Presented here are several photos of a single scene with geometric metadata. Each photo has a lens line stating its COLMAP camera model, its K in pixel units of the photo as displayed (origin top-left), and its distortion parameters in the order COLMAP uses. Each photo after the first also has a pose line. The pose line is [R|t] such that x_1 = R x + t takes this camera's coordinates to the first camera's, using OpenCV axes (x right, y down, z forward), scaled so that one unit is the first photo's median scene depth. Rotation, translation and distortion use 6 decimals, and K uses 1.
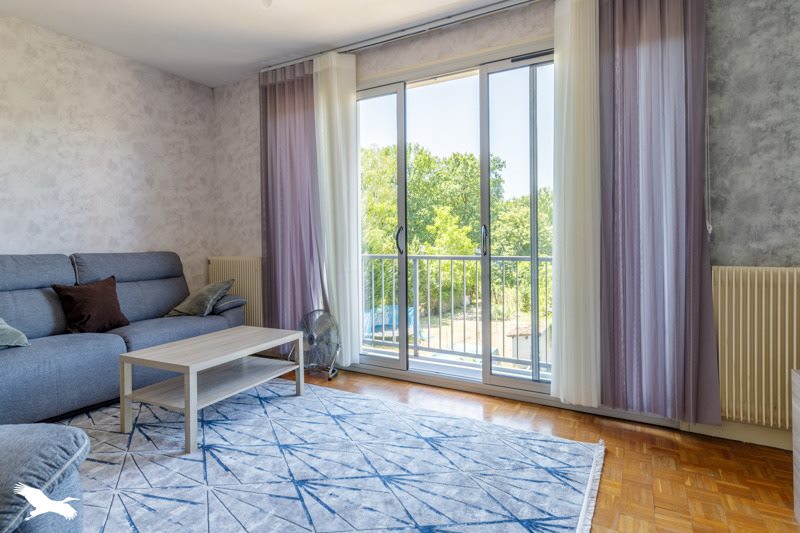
lens RADIAL K [[427.1, 0, 402.7], [0, 427.1, 251.0], [0, 0, 1]] dist [0.005176, -0.000317]
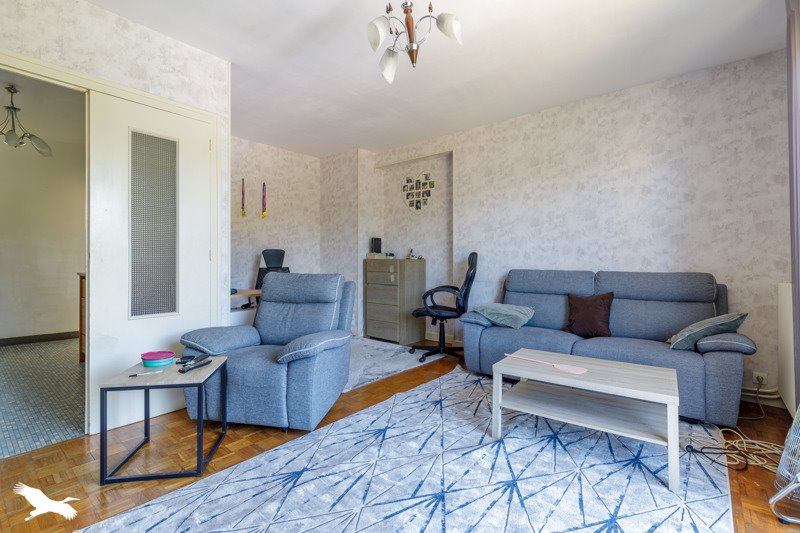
lens RADIAL K [[370.1, 0, 400.0], [0, 370.1, 266.5], [0, 0, 1]] dist [0.012591, -0.000062]
pose [[-0.185334, 0.012938, -0.982590, 0.380394], [-0.026859, 0.999473, 0.018226, -0.010816], [0.982308, 0.029769, -0.184889, 0.627618]]
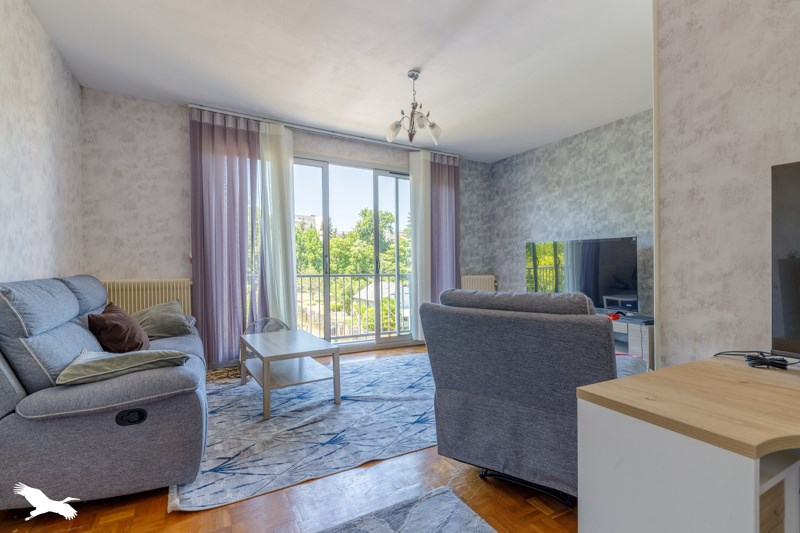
lens RADIAL K [[378.4, 0, 400.0], [0, 378.4, 266.5], [0, 0, 1]] dist [-0.001758, -0.000211]
pose [[0.518013, 0.002517, 0.855369, -1.056308], [0.008286, 0.999934, -0.007960, -0.004776], [-0.855333, 0.011211, 0.517958, 0.072705]]
